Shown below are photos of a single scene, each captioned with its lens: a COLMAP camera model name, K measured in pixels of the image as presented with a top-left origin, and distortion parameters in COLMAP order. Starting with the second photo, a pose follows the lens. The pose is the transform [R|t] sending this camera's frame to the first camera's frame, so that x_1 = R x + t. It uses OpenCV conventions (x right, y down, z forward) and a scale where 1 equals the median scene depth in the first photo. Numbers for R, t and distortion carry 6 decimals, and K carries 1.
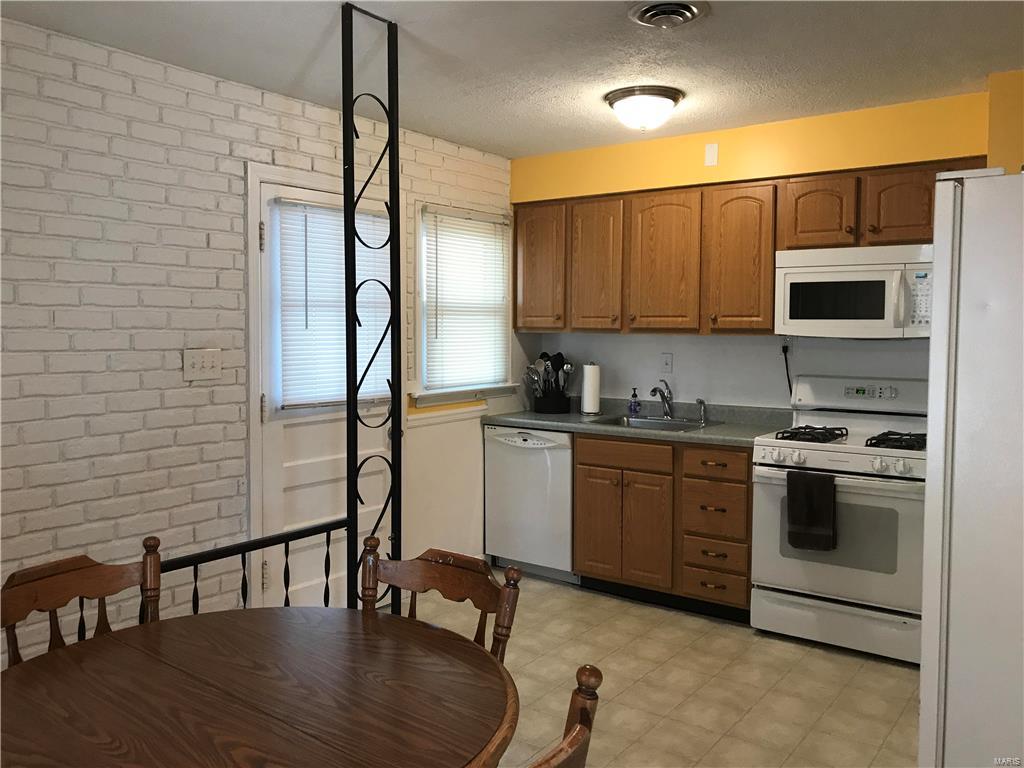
lens RADIAL K [[839.8, 0, 516.8], [0, 839.8, 370.7], [0, 0, 1]] dist [0.137524, -0.438140]
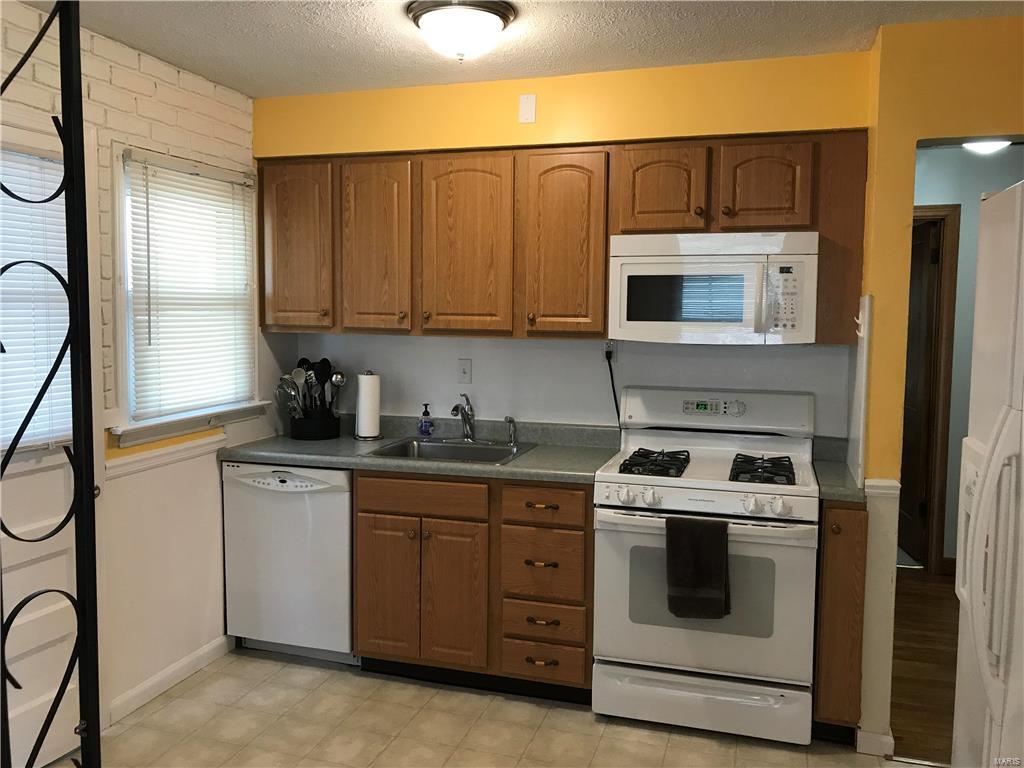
lens RADIAL K [[839.8, 0, 516.8], [0, 839.8, 370.7], [0, 0, 1]] dist [0.137524, -0.438140]
pose [[0.948503, -0.017808, 0.316268, -0.030790], [0.011171, 0.999678, 0.022787, -0.030435], [-0.316572, -0.018081, 0.948396, 0.253082]]
